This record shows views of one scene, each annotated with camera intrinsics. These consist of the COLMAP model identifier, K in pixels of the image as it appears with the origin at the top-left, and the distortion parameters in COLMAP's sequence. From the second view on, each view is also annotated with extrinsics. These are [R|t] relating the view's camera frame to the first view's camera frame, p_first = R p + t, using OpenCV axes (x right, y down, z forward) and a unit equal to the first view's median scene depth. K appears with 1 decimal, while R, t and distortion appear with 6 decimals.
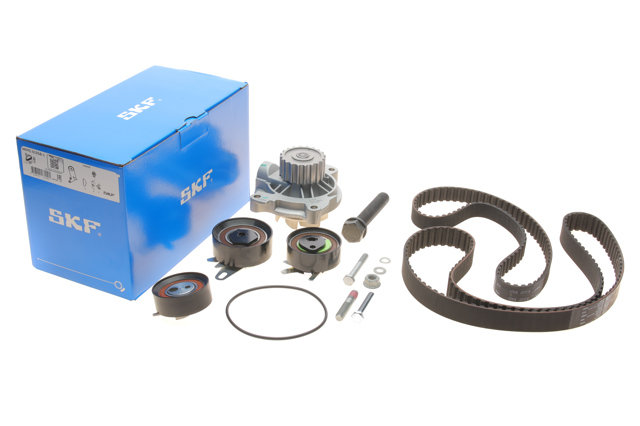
lens RADIAL K [[912.1, 0, 320.1], [0, 912.1, 212.4], [0, 0, 1]] dist [-0.052014, 0.000000]
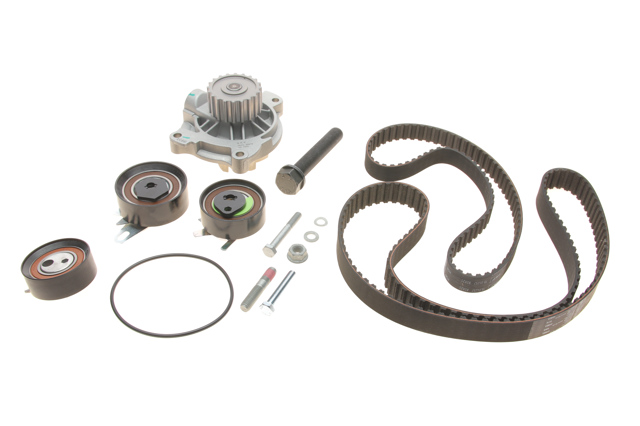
lens RADIAL K [[702.7, 0, 319.6], [0, 702.7, 213.7], [0, 0, 1]] dist [-0.045283, 0.000000]
pose [[0.996256, 0.057373, -0.064675, 0.113693], [-0.041489, 0.973577, 0.224559, -0.102576], [0.075850, -0.221035, 0.972312, 0.374496]]
